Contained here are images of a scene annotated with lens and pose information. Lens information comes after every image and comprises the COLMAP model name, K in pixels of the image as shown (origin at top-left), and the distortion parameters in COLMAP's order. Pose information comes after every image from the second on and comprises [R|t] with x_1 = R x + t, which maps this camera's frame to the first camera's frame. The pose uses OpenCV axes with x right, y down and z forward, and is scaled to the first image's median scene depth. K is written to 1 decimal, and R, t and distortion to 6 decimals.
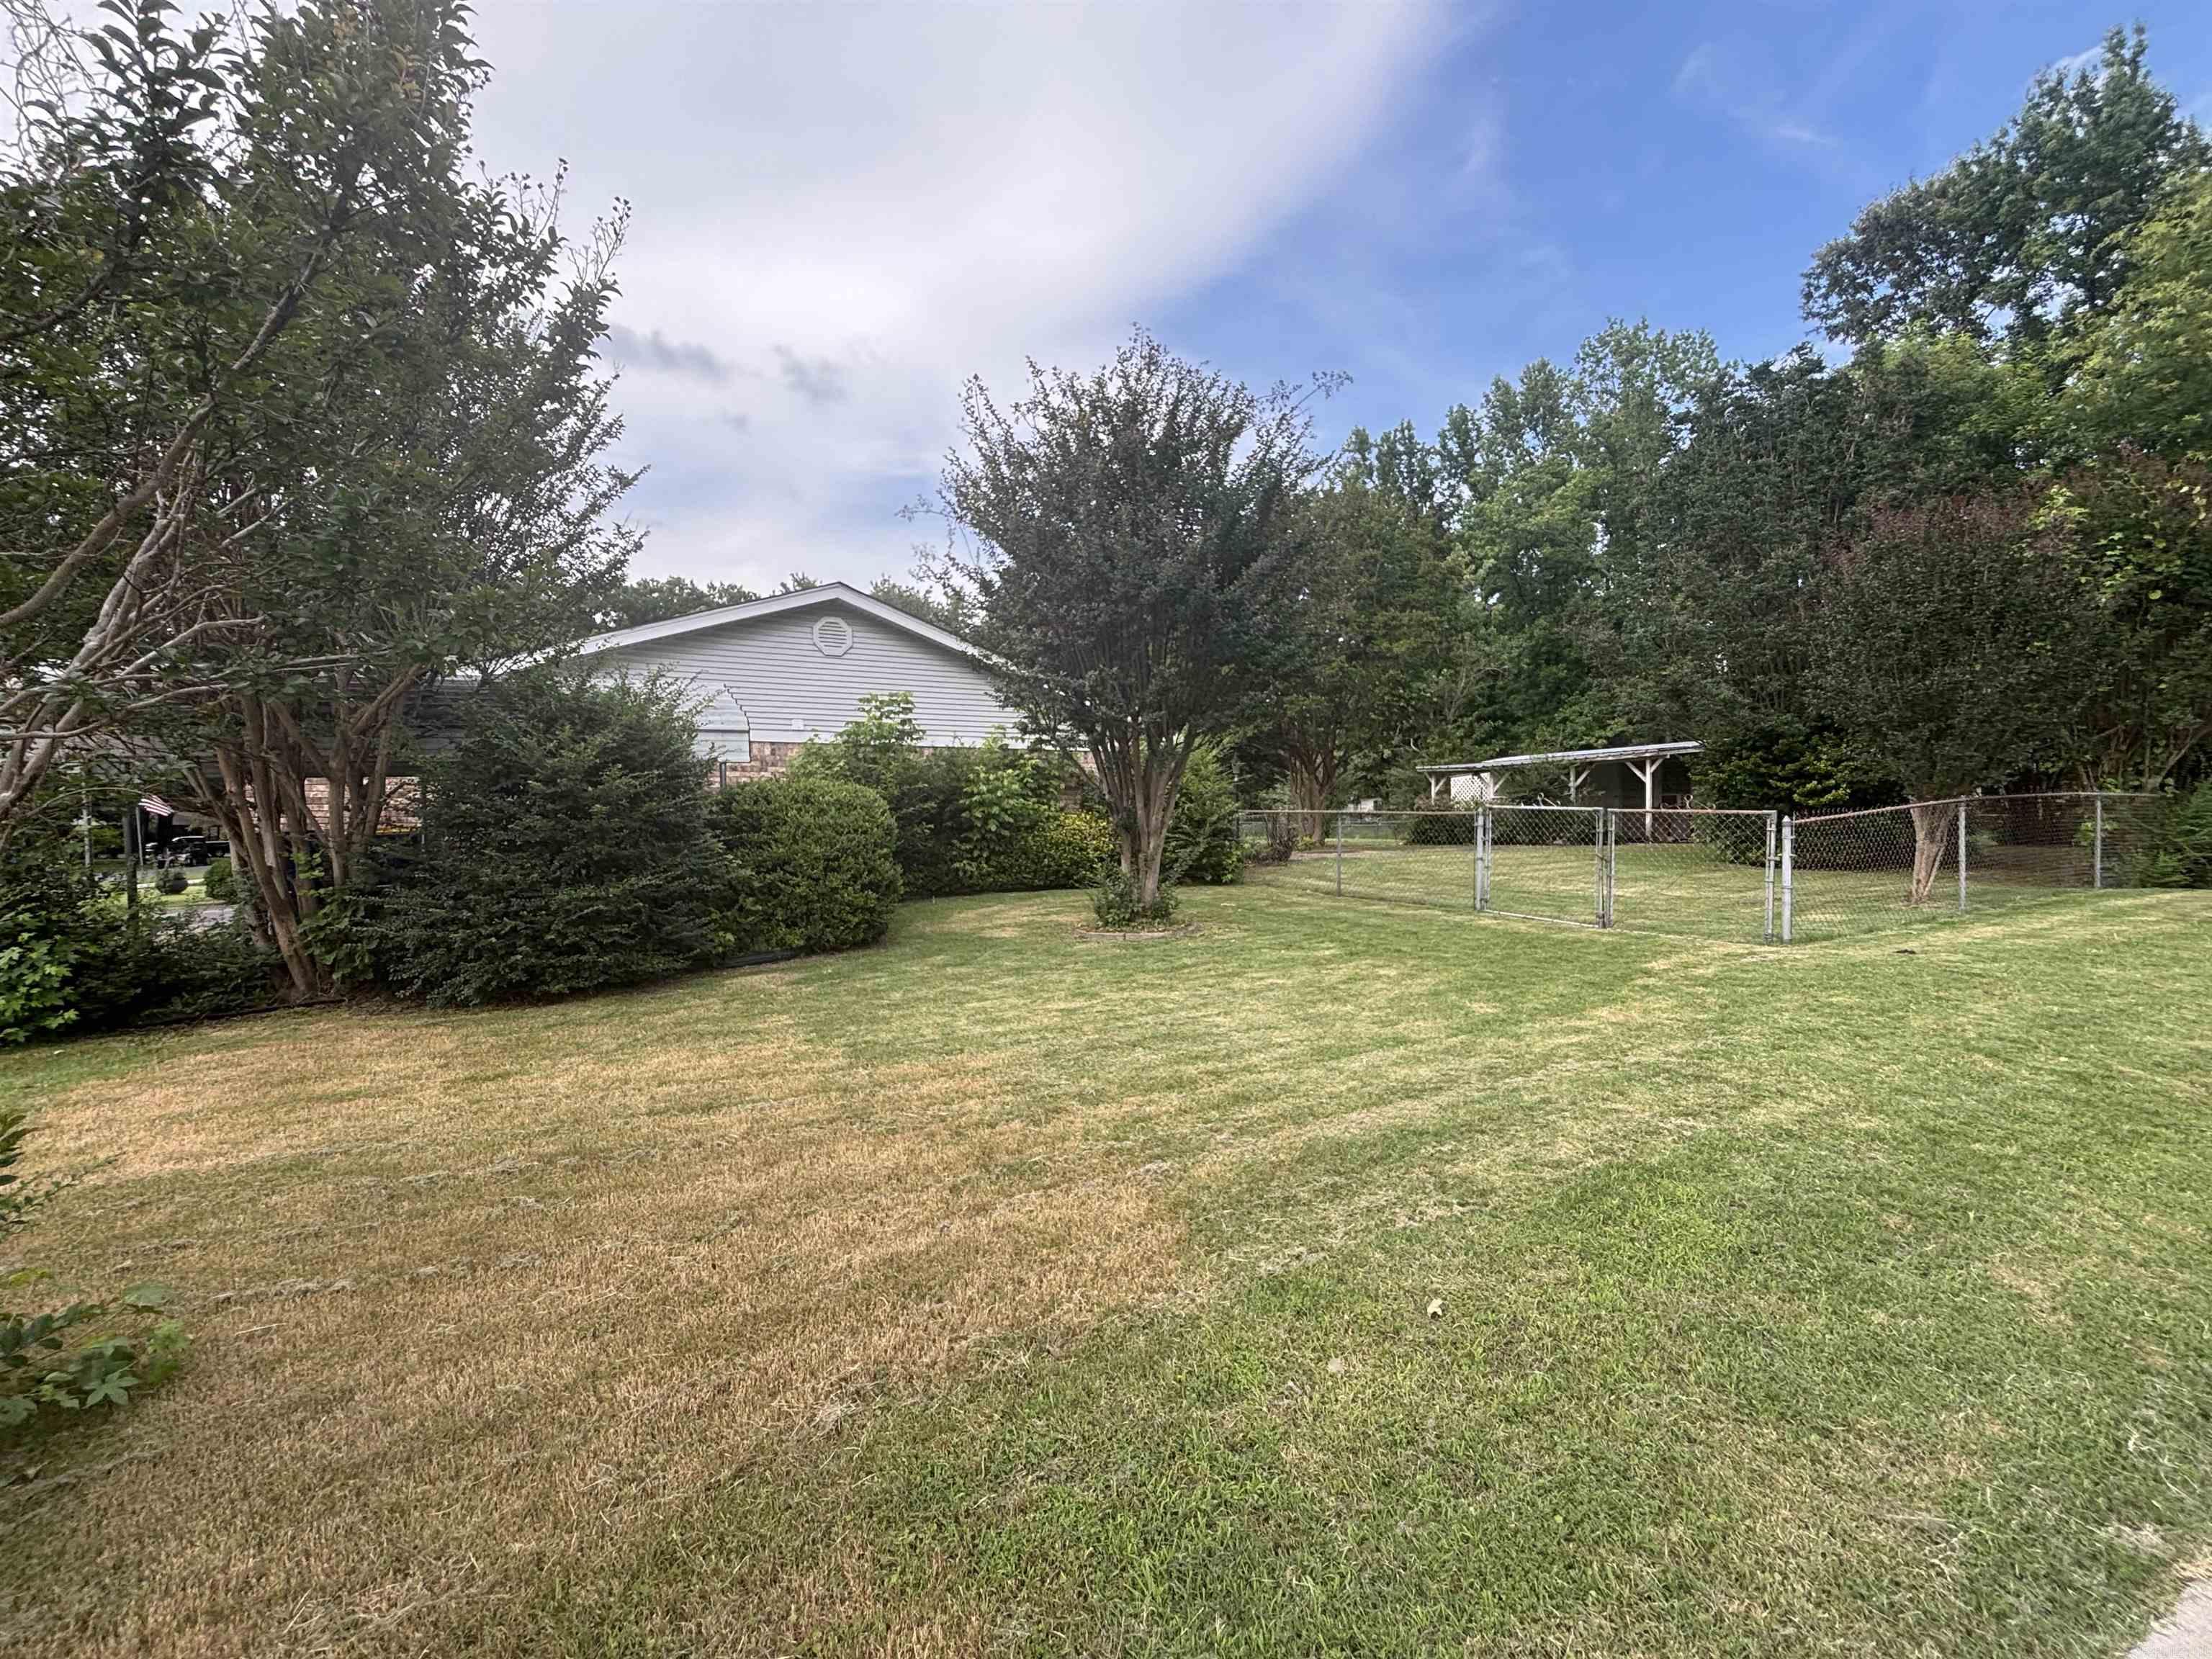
lens RADIAL K [[967.1, 0, 1106.0], [0, 967.1, 829.5], [0, 0, 1]] dist [0.041196, -0.000142]
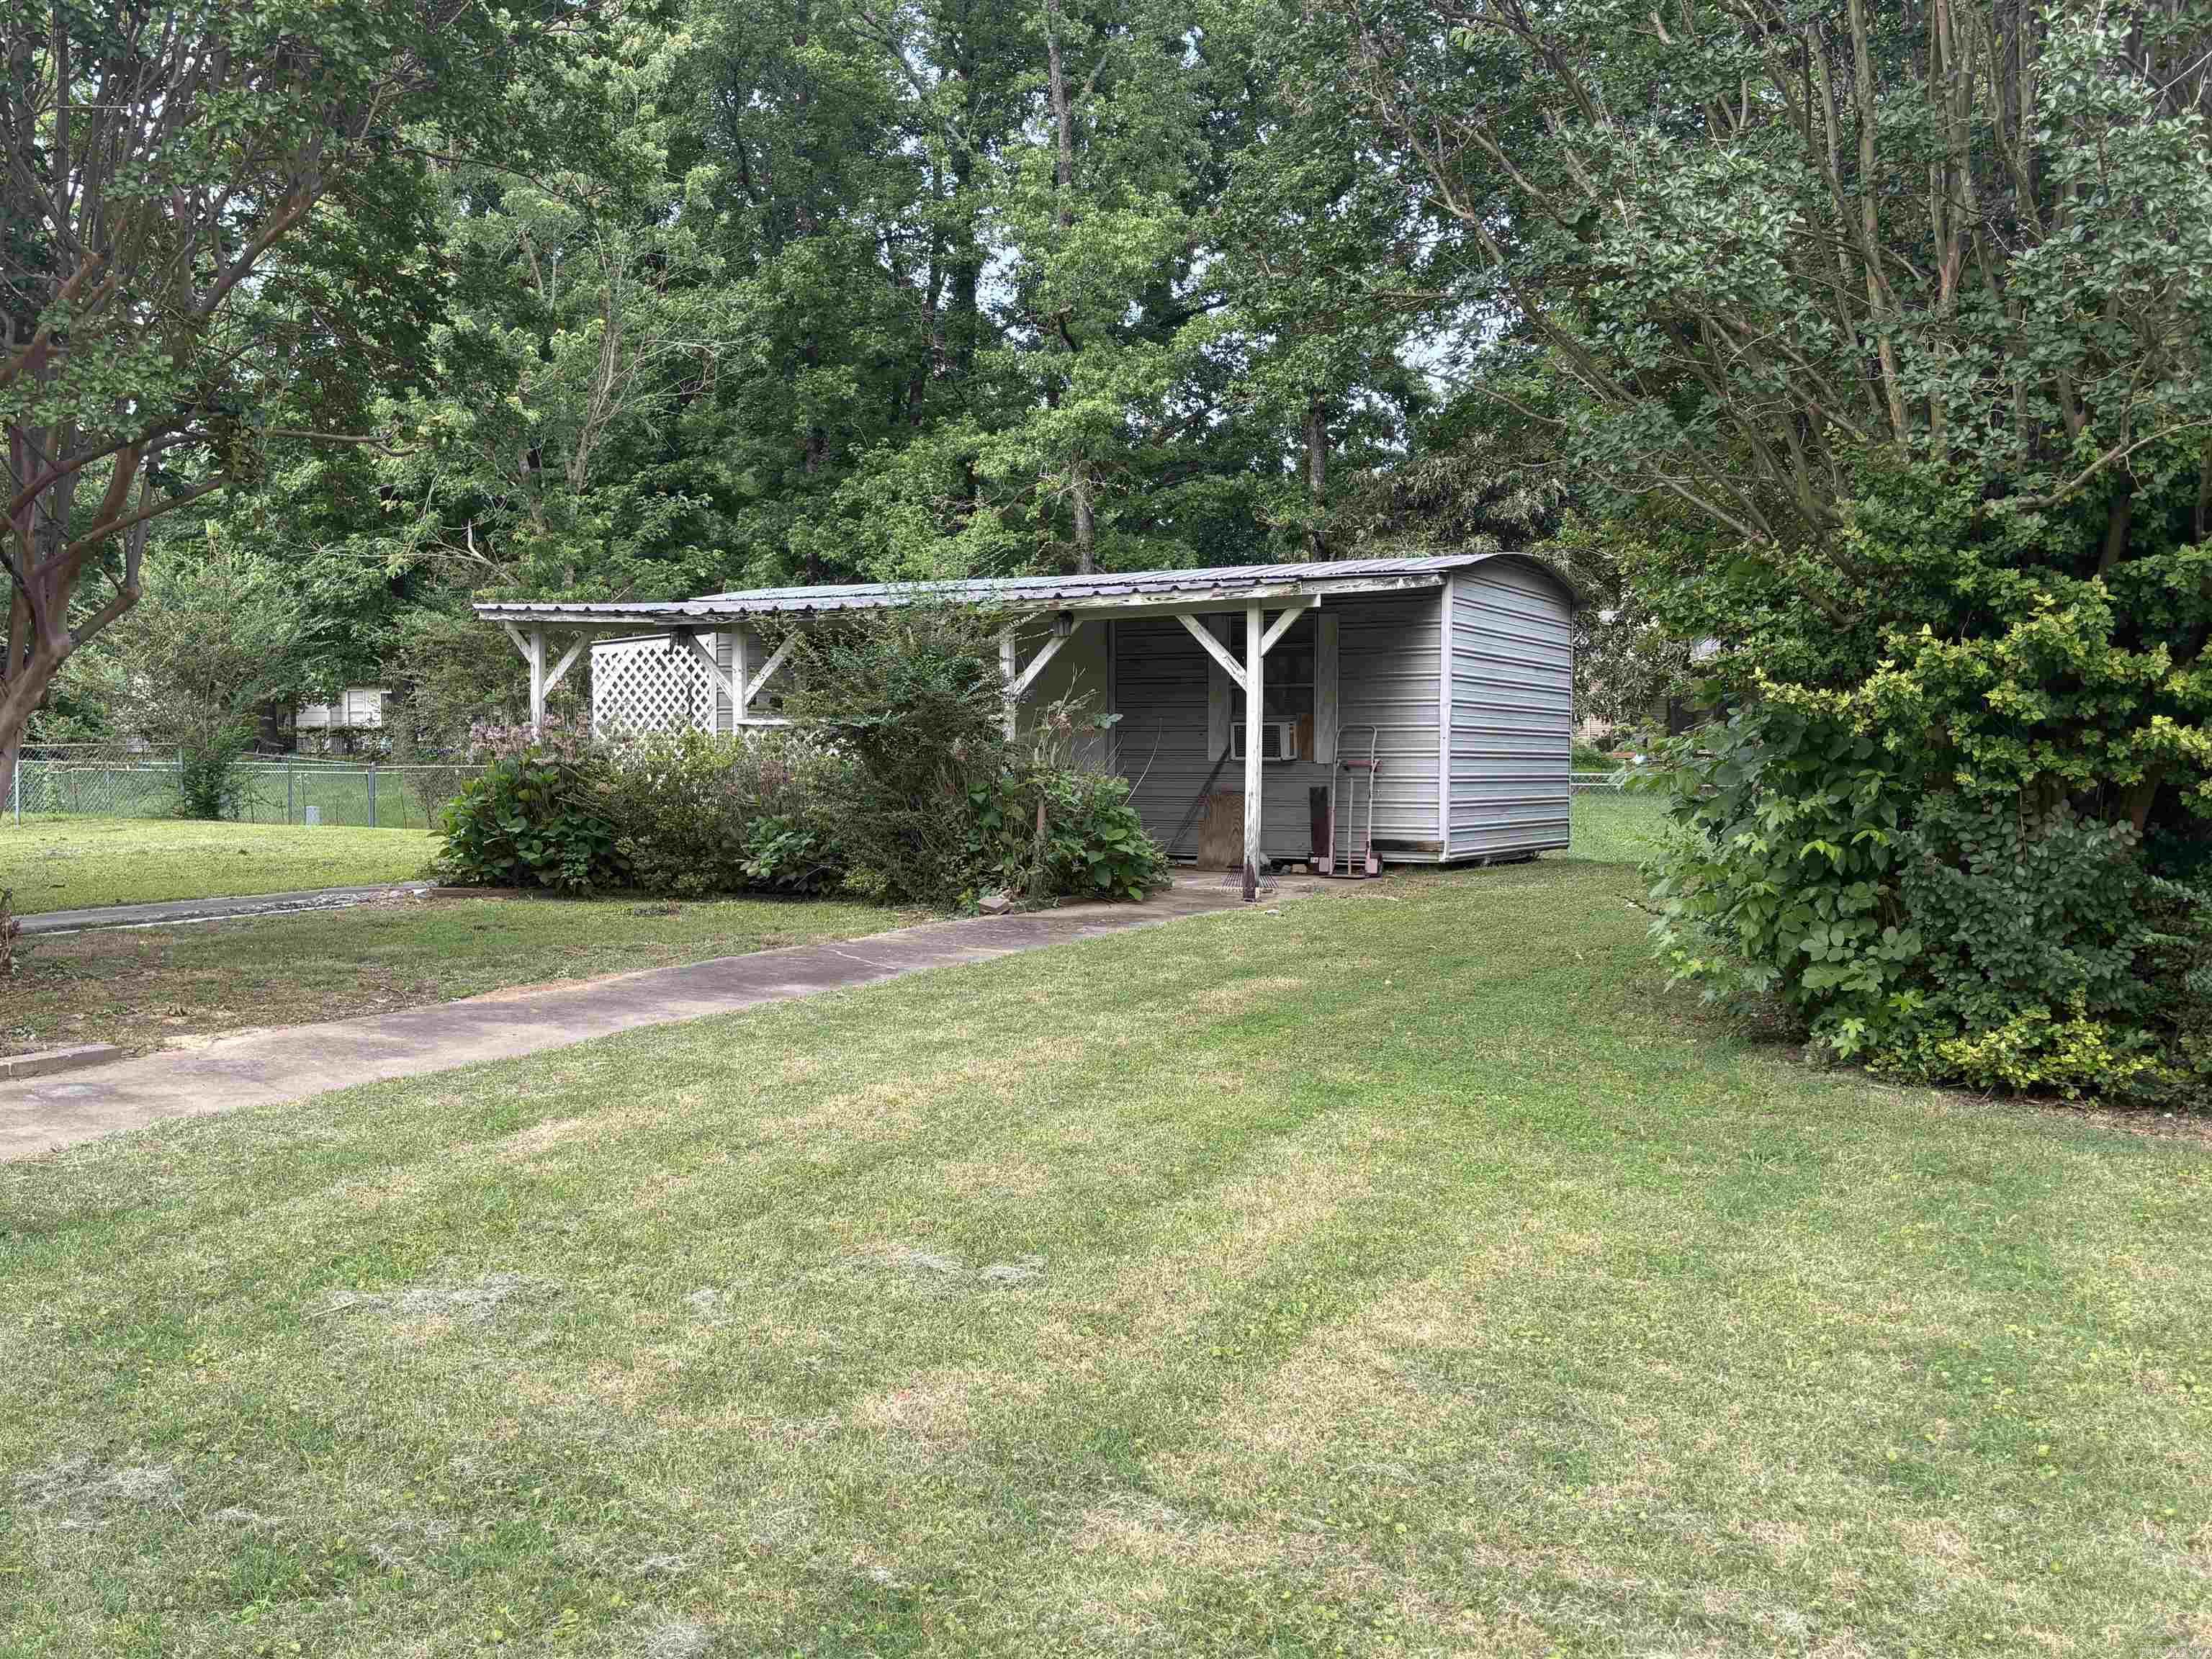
lens RADIAL K [[2124.8, 0, 1106.0], [0, 2124.8, 829.5], [0, 0, 1]] dist [0.019810, 0.001280]
pose [[0.830373, -0.012829, 0.557061, 0.266219], [-0.007238, 0.999402, 0.033805, -0.044063], [-0.557161, -0.032103, 0.829784, 0.809602]]
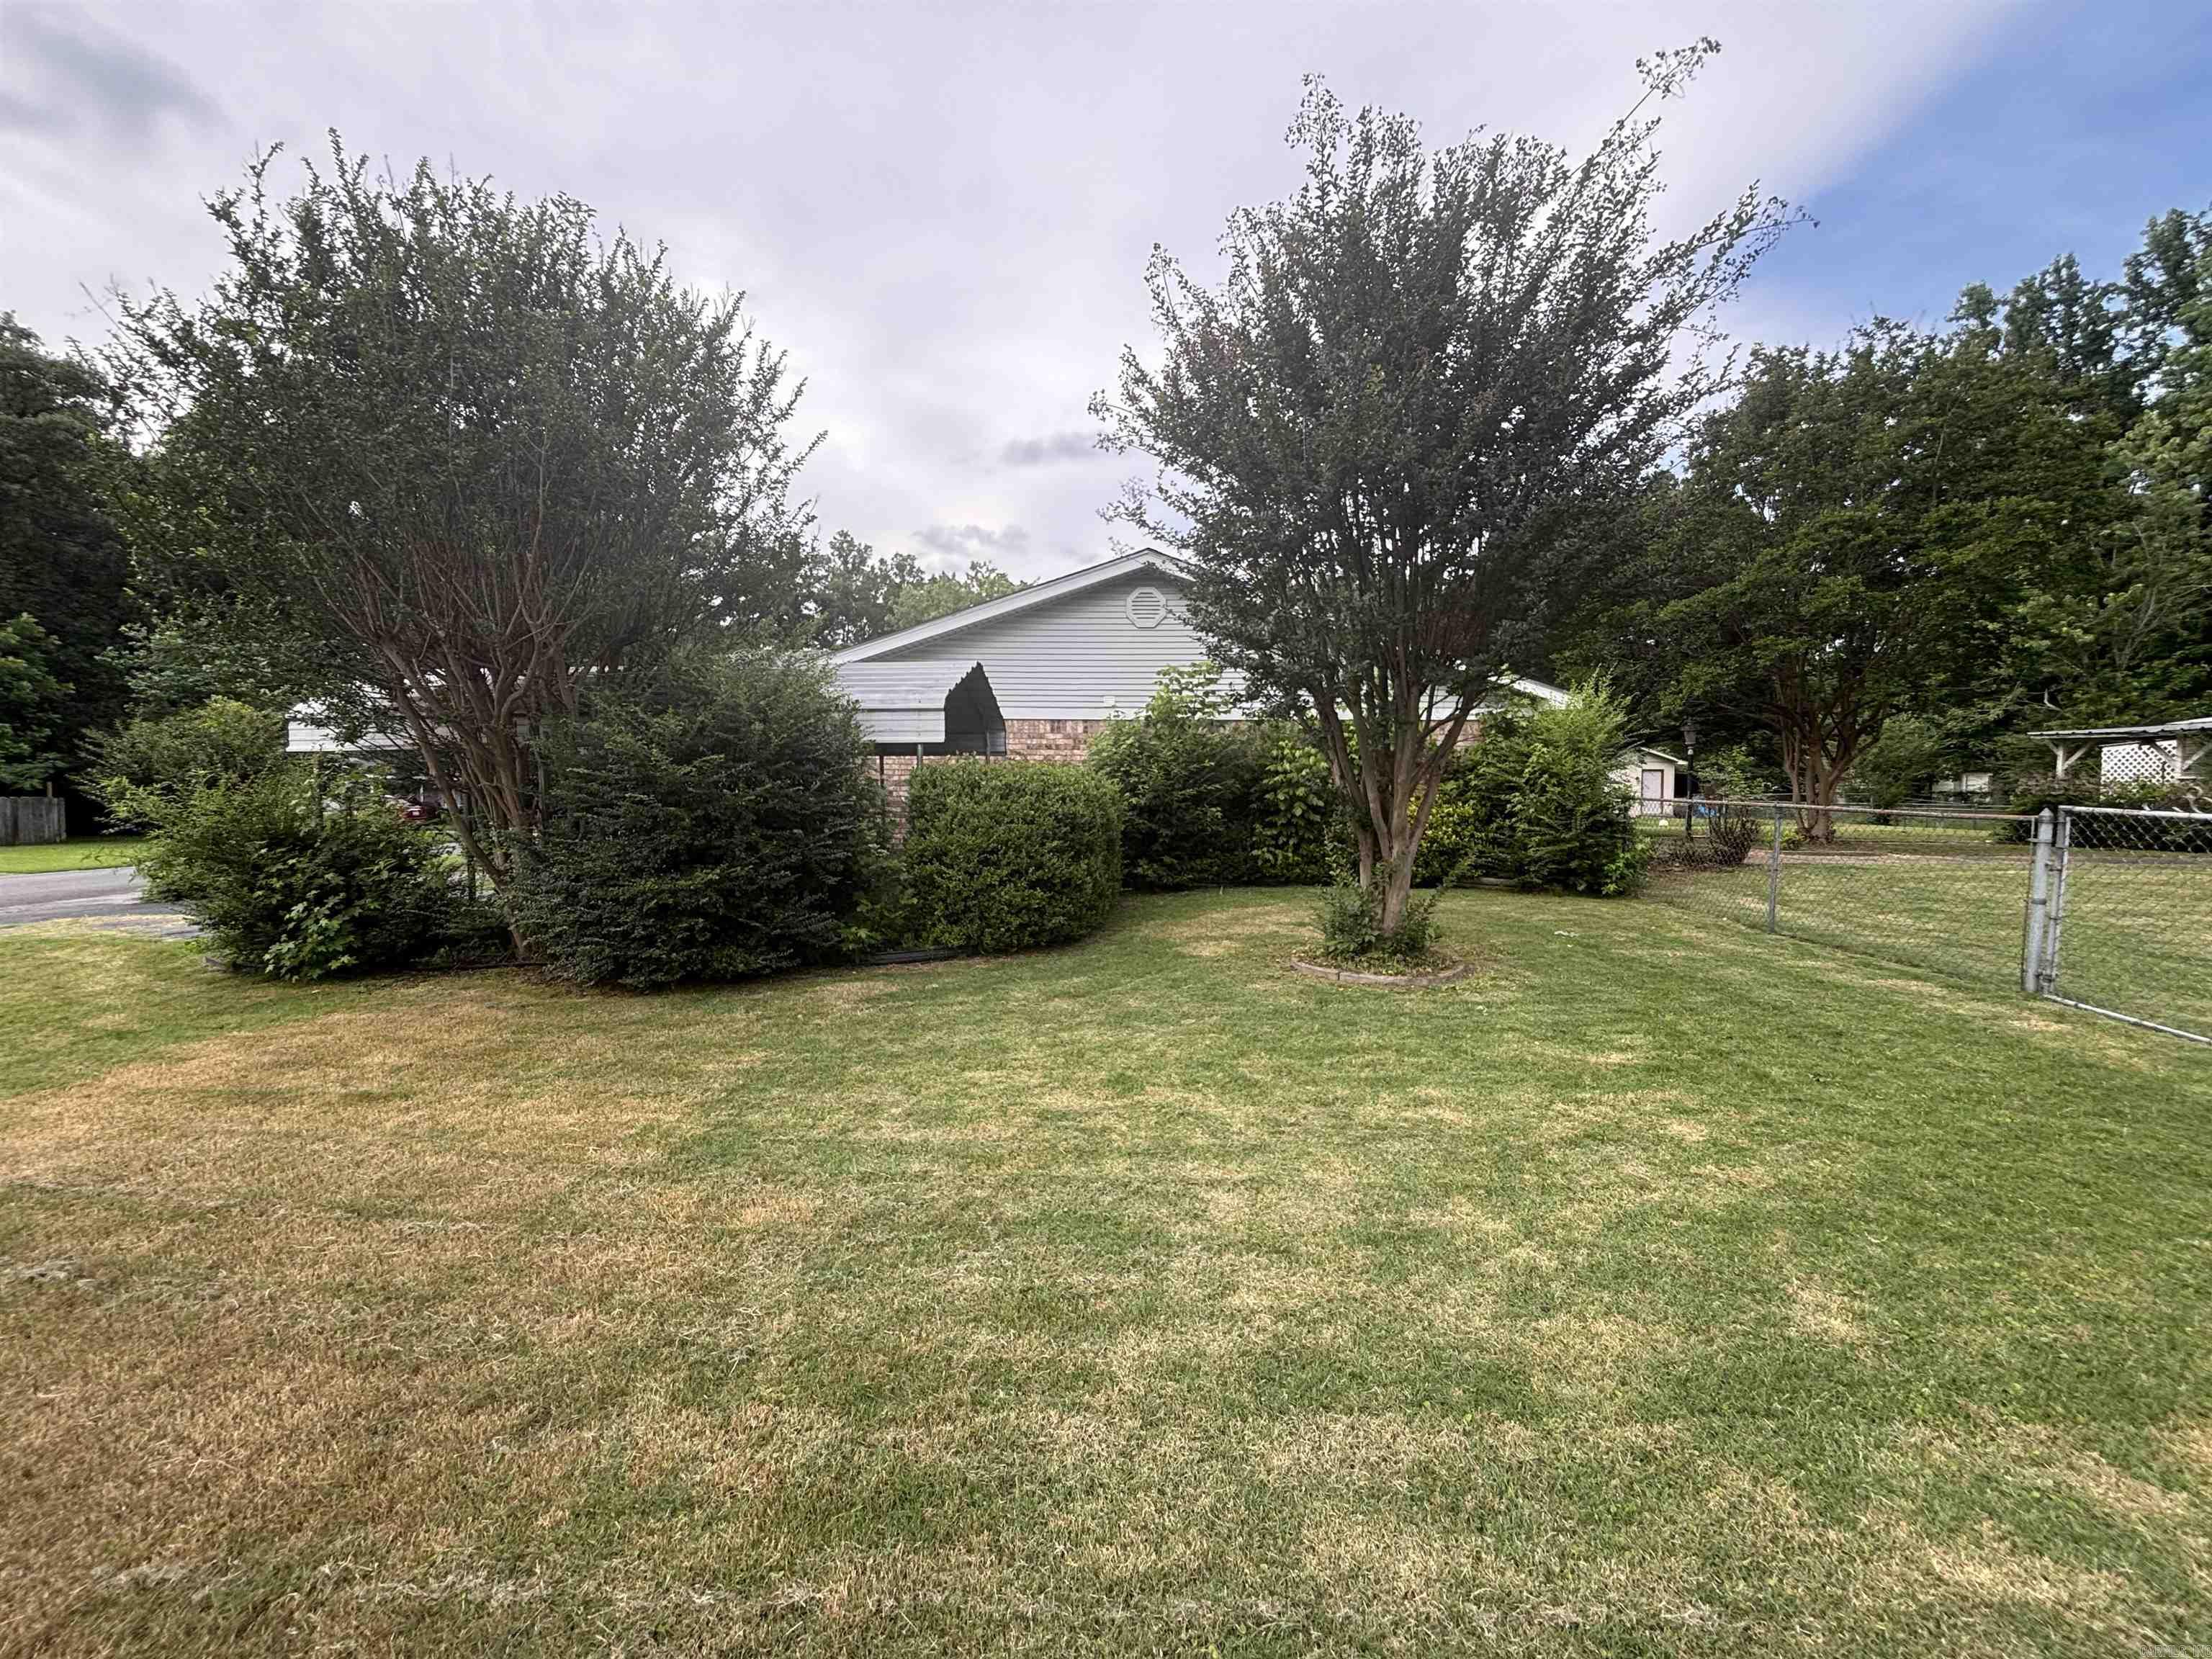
lens RADIAL K [[886.4, 0, 1106.0], [0, 886.4, 829.5], [0, 0, 1]] dist [0.003044, 0.000032]
pose [[0.867580, 0.037540, -0.495878, 0.125978], [-0.019693, 0.998958, 0.041172, -0.015148], [0.496907, -0.025955, 0.867415, 0.216730]]
